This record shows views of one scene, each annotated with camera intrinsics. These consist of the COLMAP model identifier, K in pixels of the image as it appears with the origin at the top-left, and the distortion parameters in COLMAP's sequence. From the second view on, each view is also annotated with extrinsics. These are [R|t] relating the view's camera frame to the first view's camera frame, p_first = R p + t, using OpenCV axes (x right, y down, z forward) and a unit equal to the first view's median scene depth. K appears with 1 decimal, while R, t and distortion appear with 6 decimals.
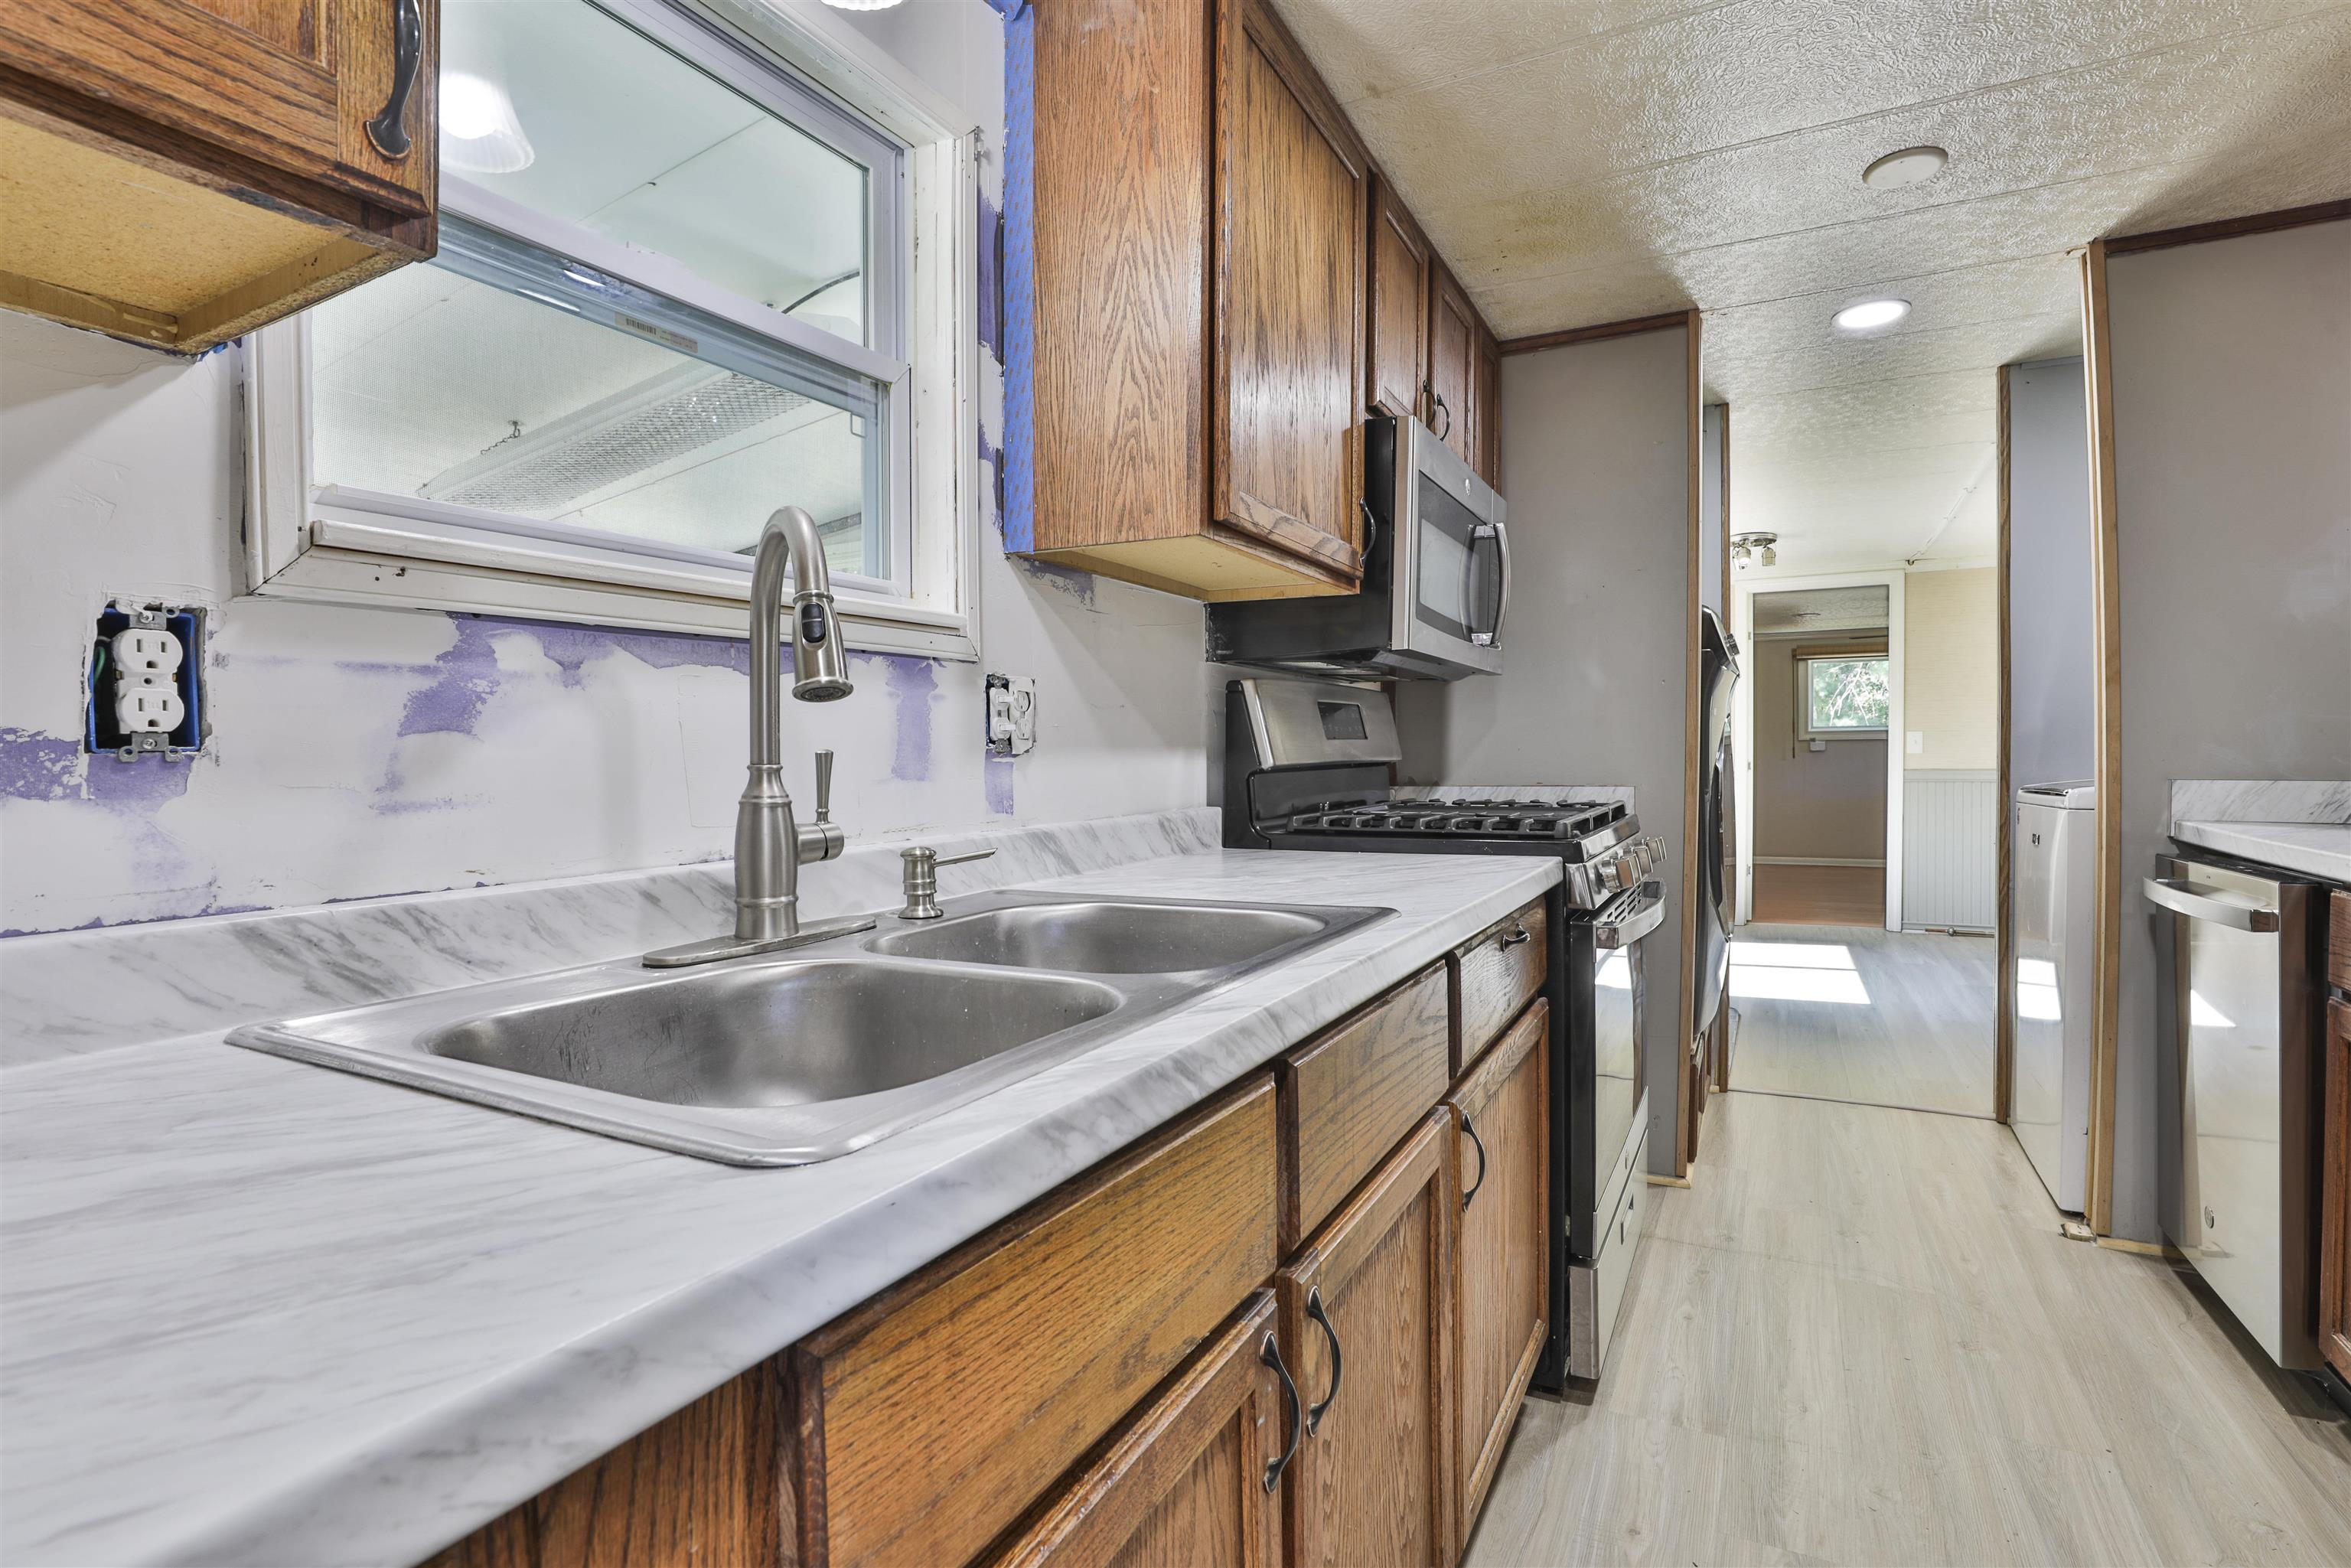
lens RADIAL K [[1101.3, 0, 1179.9], [0, 1101.3, 754.6], [0, 0, 1]] dist [-0.041524, 0.010640]
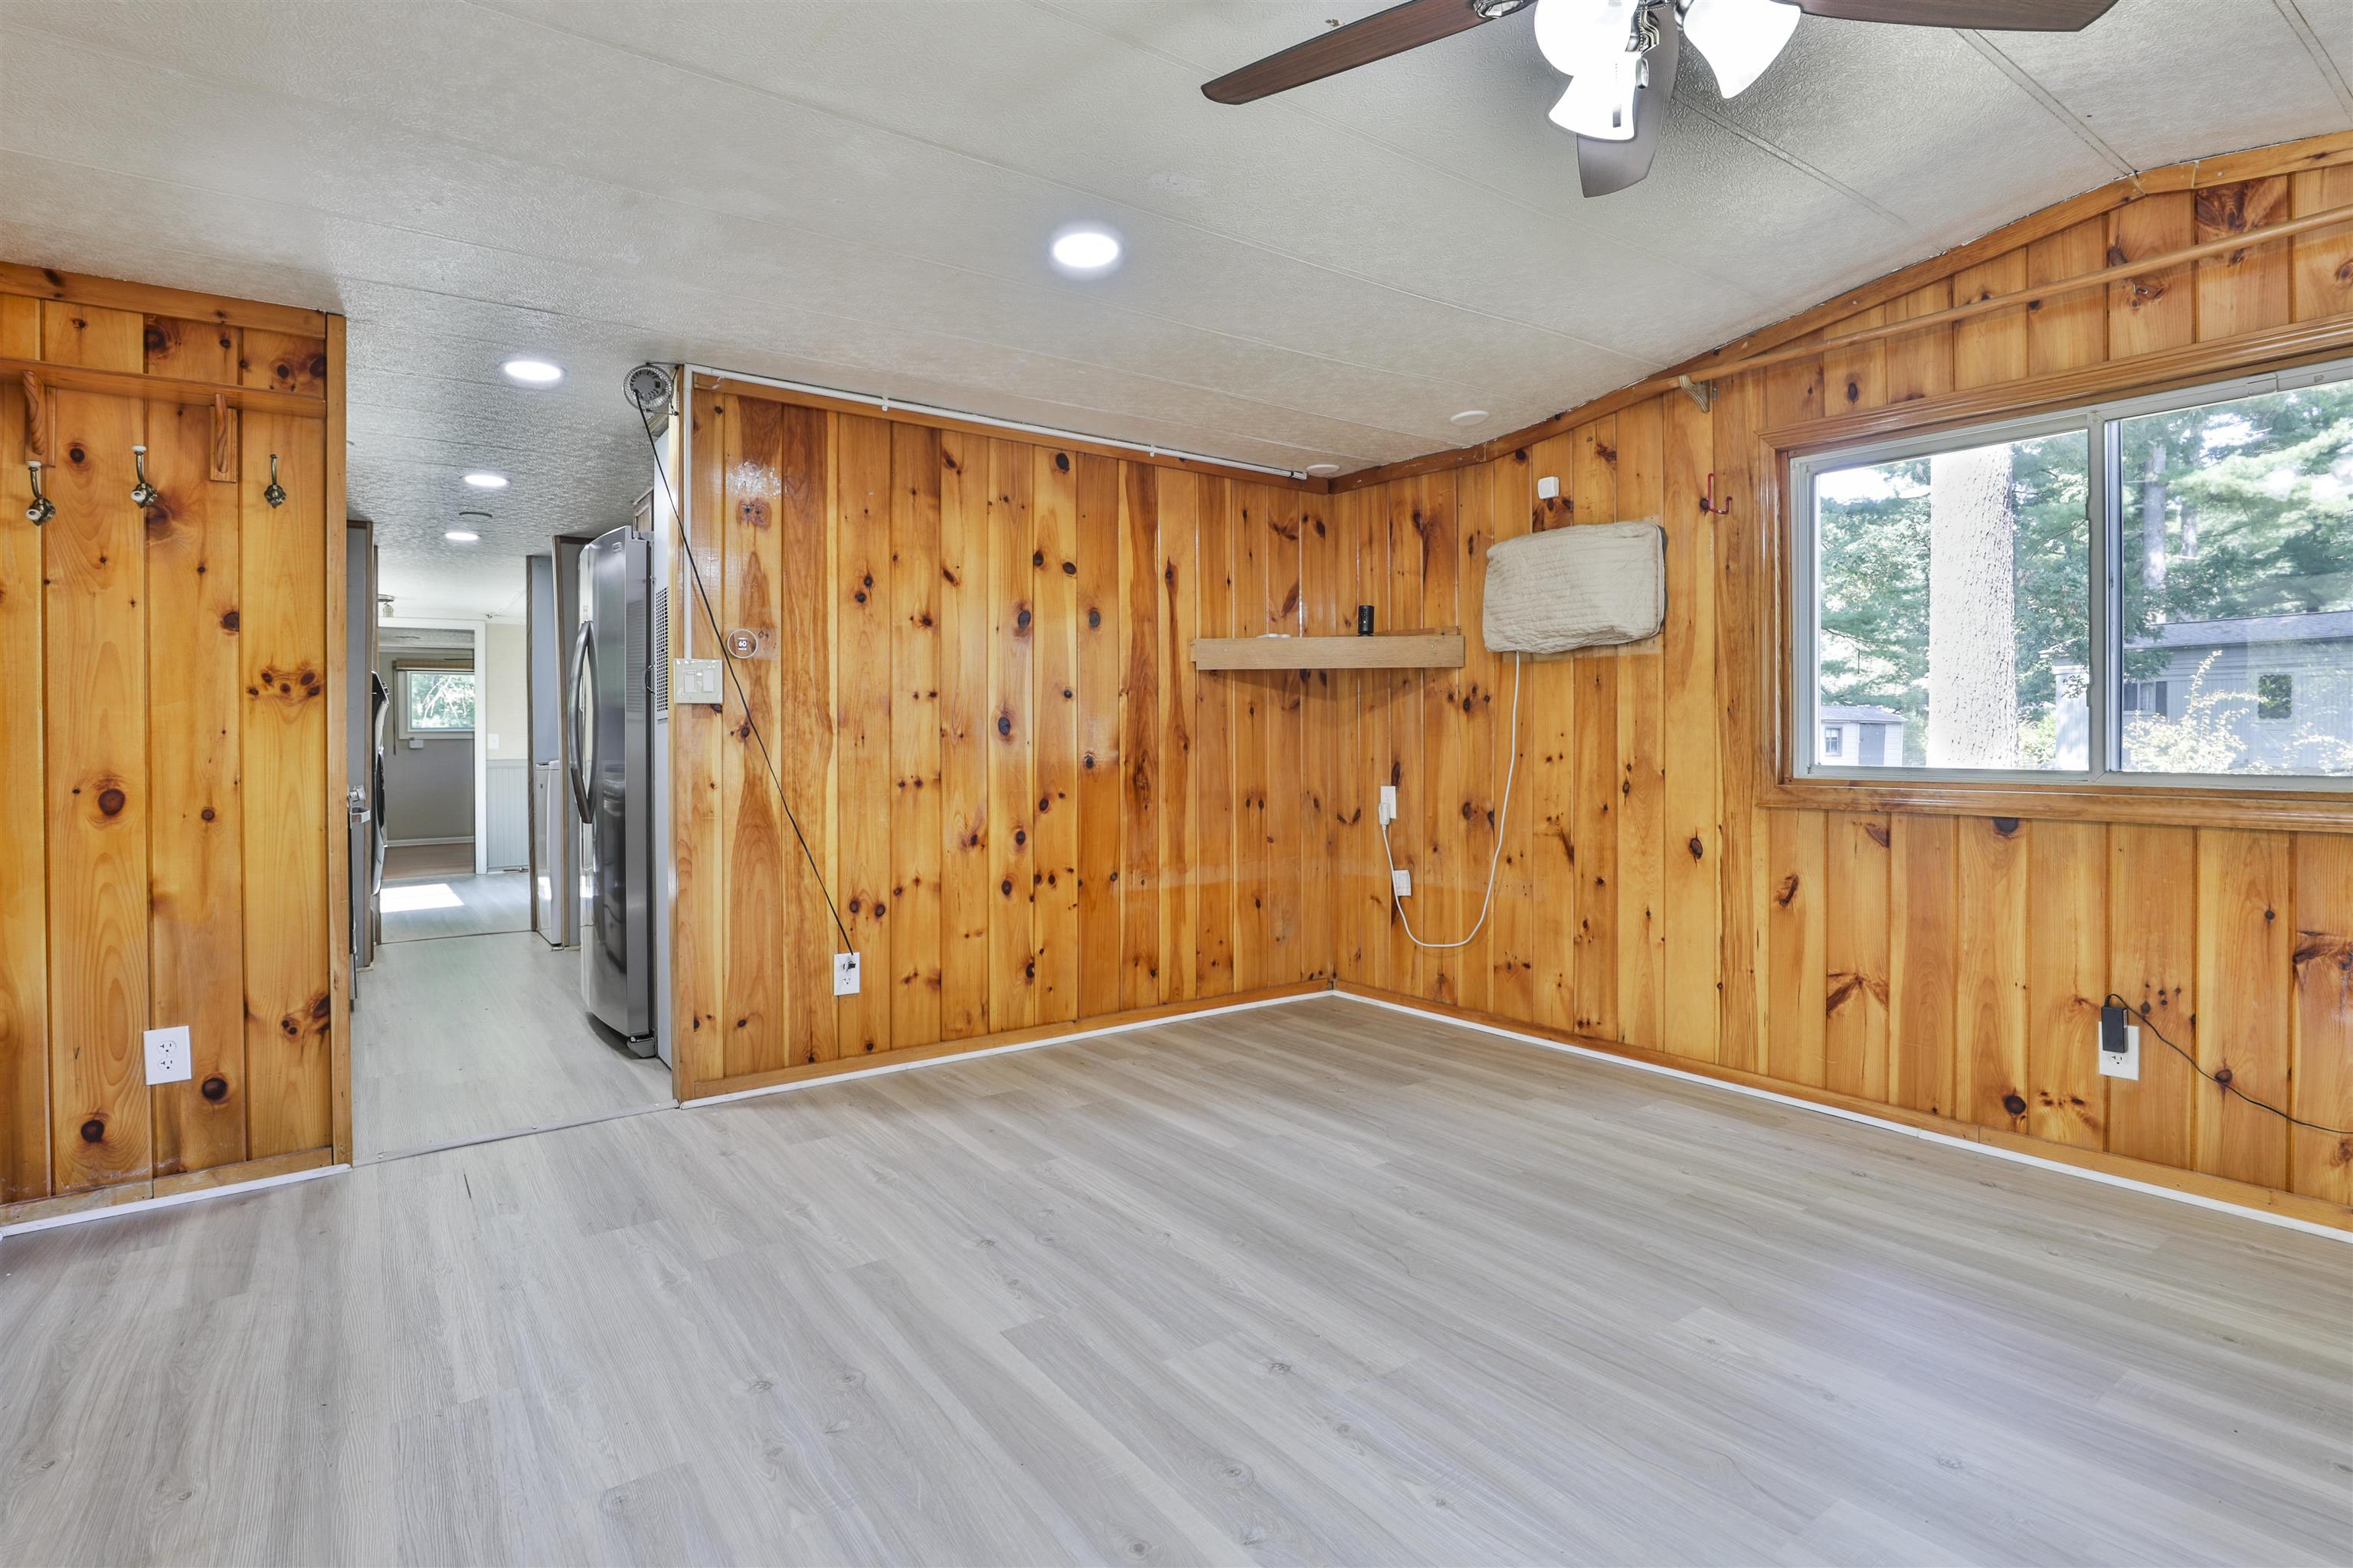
lens RADIAL K [[1189.1, 0, 1265.5], [0, 1189.1, 738.4], [0, 0, 1]] dist [-0.030218, 0.000779]
pose [[0.384631, 0.001358, 0.923069, -1.261098], [0.009387, 0.999941, -0.005383, 0.019883], [-0.923023, 0.010736, 0.384596, -1.874646]]
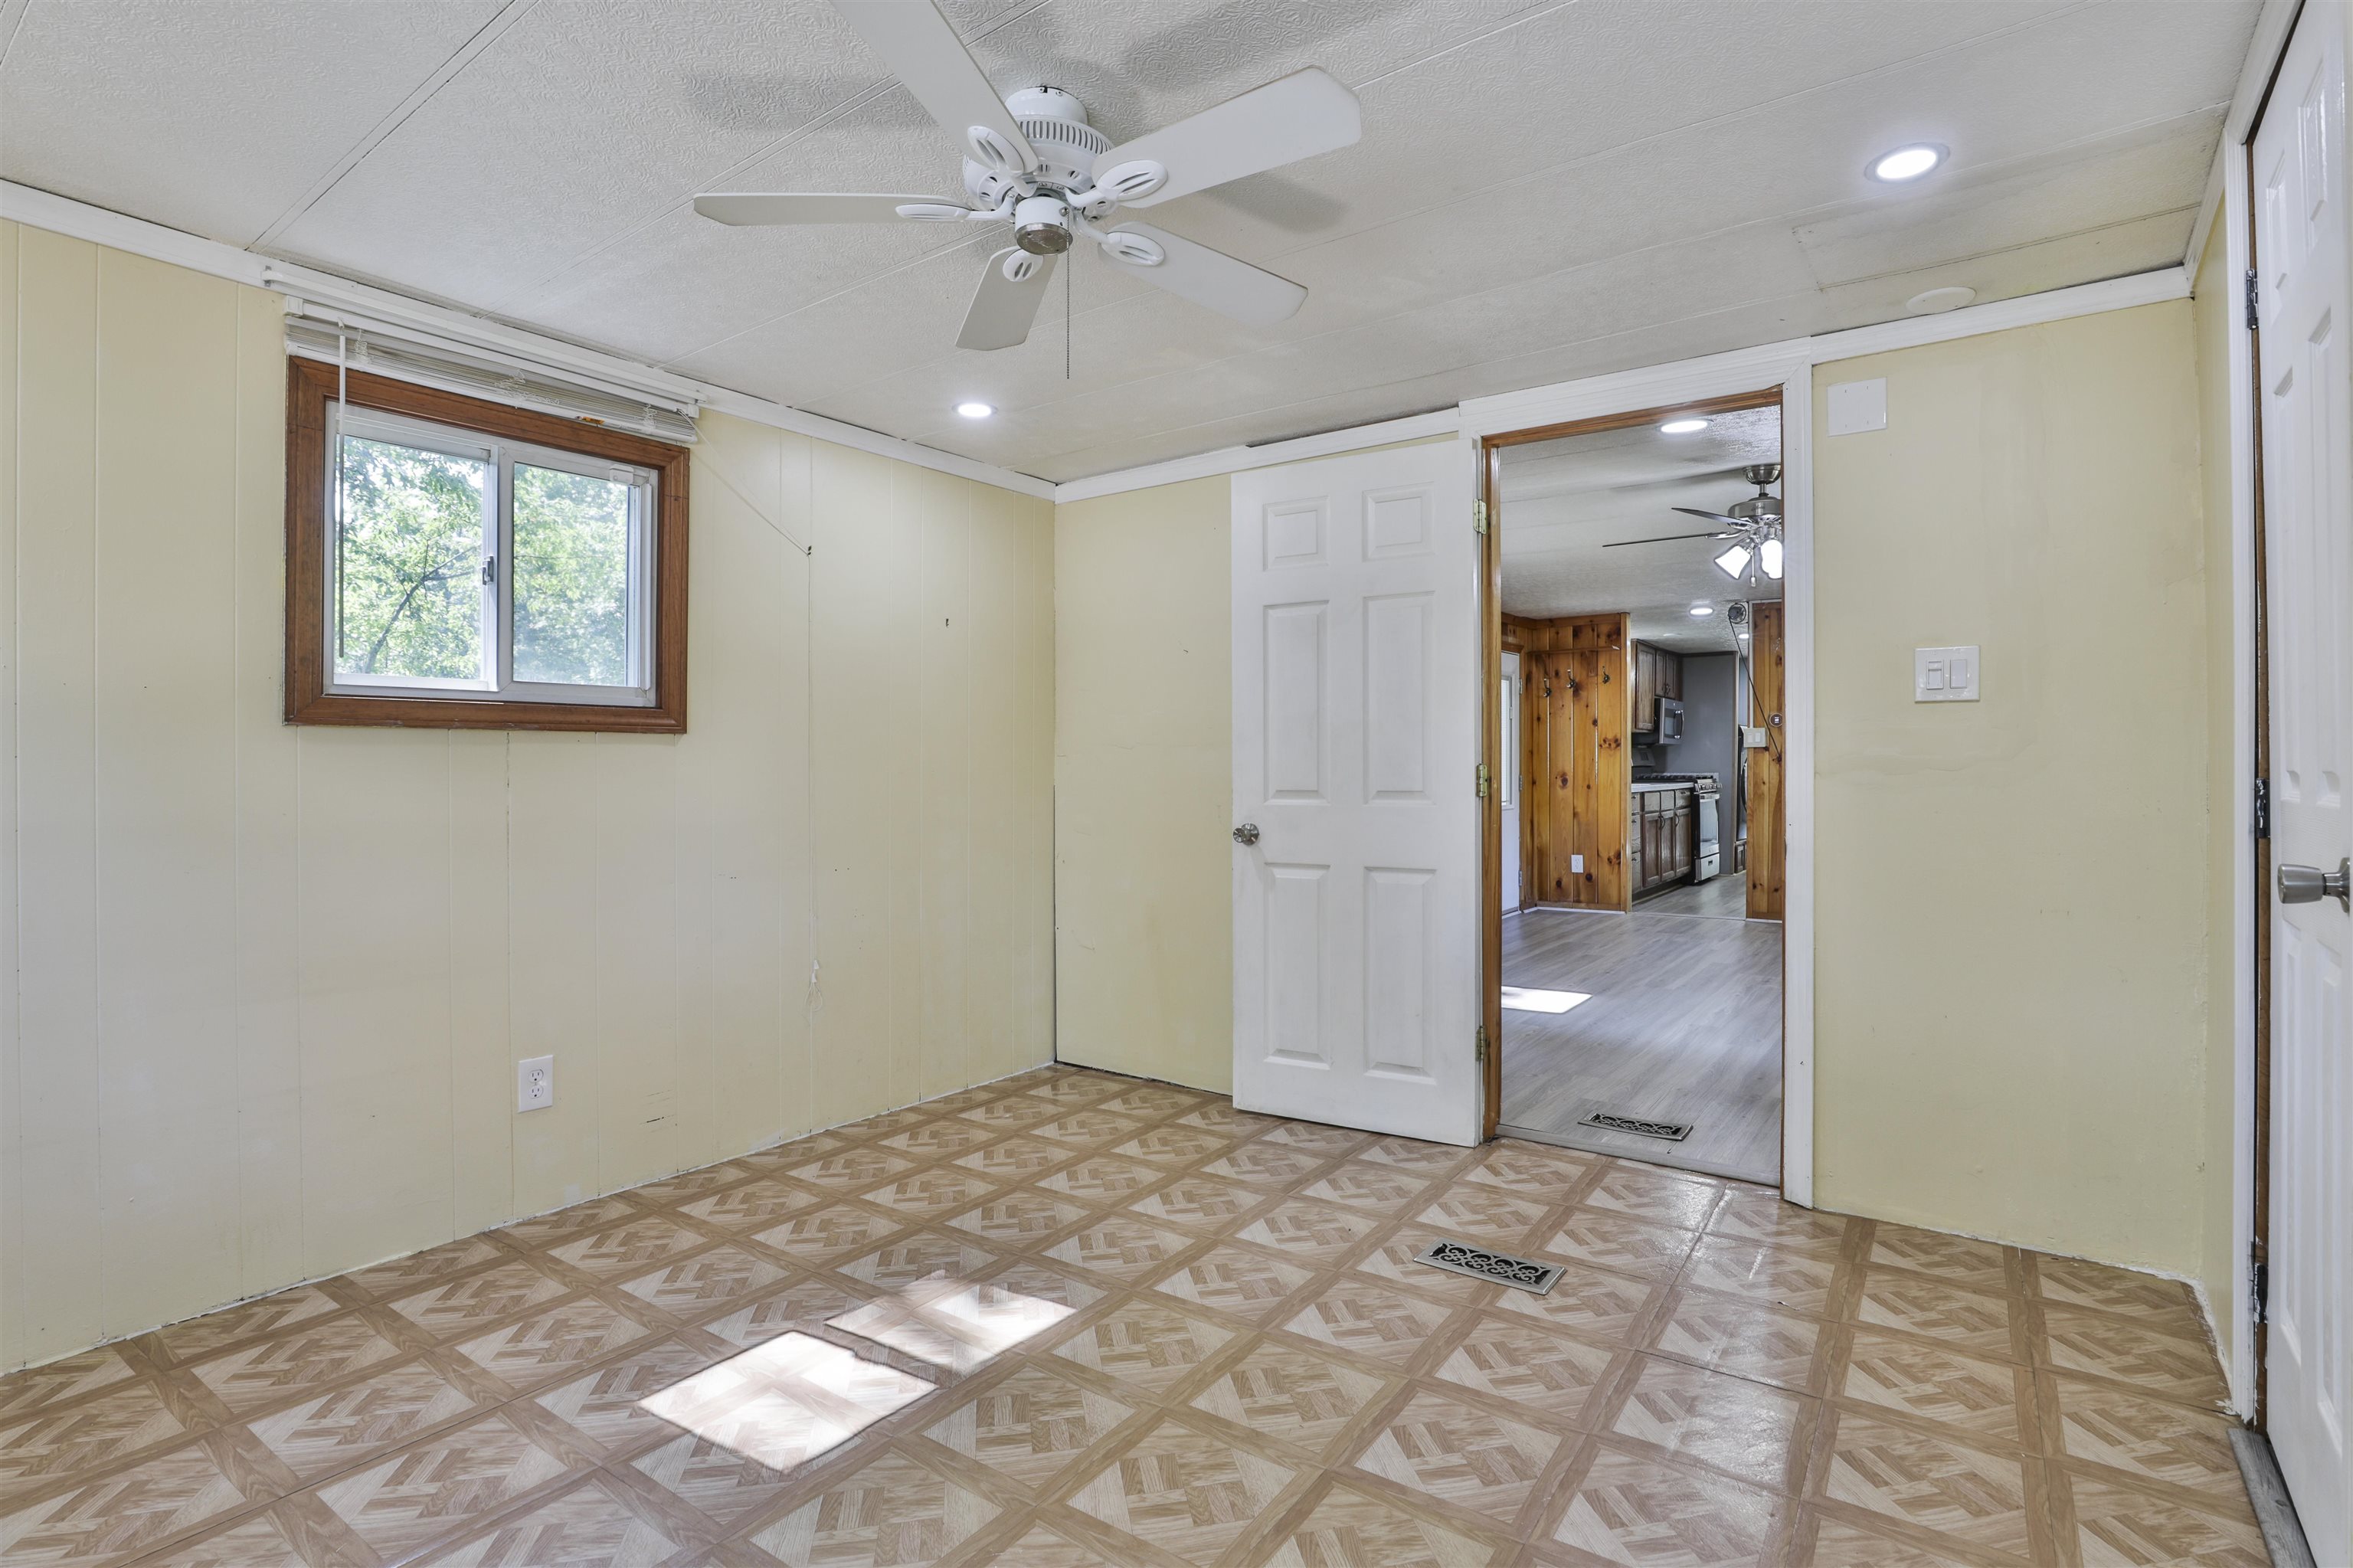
lens RADIAL K [[1102.3, 0, 1165.1], [0, 1102.3, 781.4], [0, 0, 1]] dist [-0.041524, 0.010640]
pose [[0.988207, 0.002351, -0.153103, -1.397084], [-0.001087, 0.999965, 0.008341, 0.043701], [0.153117, -0.008077, 0.988175, -4.704483]]
